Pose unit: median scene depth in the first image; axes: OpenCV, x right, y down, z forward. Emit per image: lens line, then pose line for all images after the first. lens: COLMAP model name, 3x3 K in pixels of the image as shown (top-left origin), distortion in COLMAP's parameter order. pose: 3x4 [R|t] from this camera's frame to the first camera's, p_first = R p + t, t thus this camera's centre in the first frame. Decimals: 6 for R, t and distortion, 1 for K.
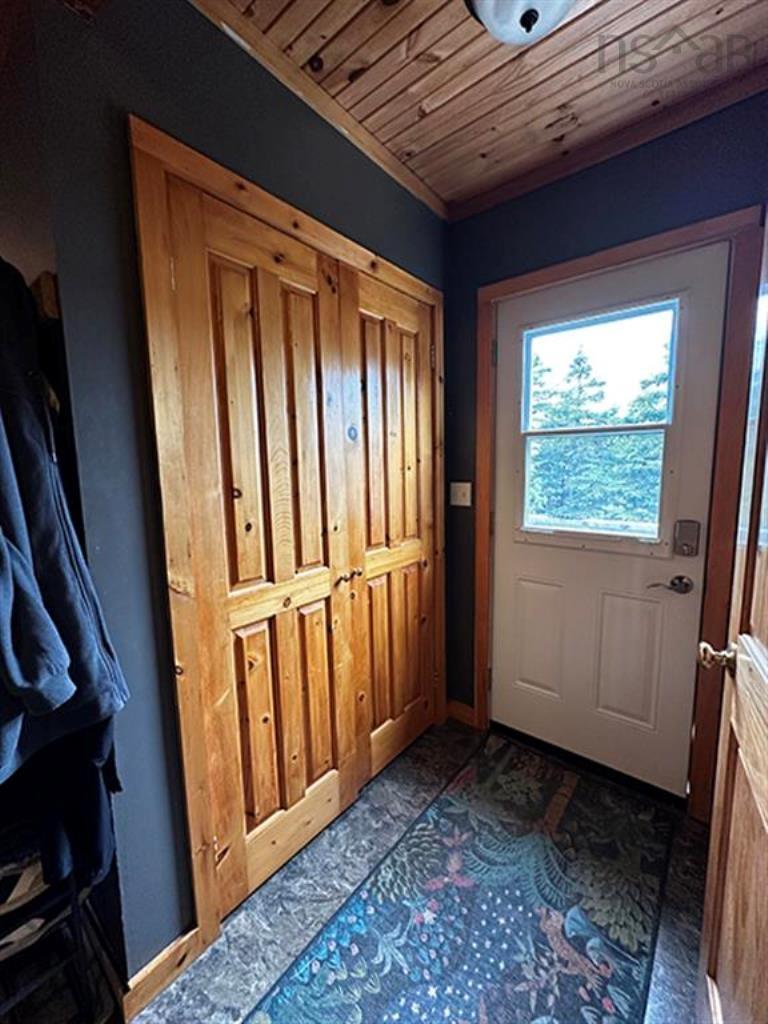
lens RADIAL K [[406.1, 0, 383.5], [0, 406.1, 507.6], [0, 0, 1]] dist [-0.000822, 0.000375]
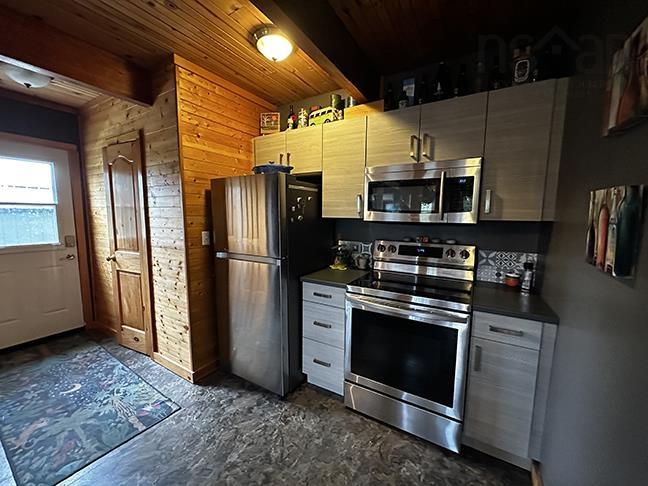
lens RADIAL K [[257.0, 0, 325.0], [0, 257.0, 241.3], [0, 0, 1]] dist [-0.000822, 0.000375]
pose [[-0.131957, -0.088056, 0.987337, -1.533427], [0.111990, 0.988345, 0.103113, 0.098850], [-0.984909, 0.124178, -0.120558, -0.708749]]
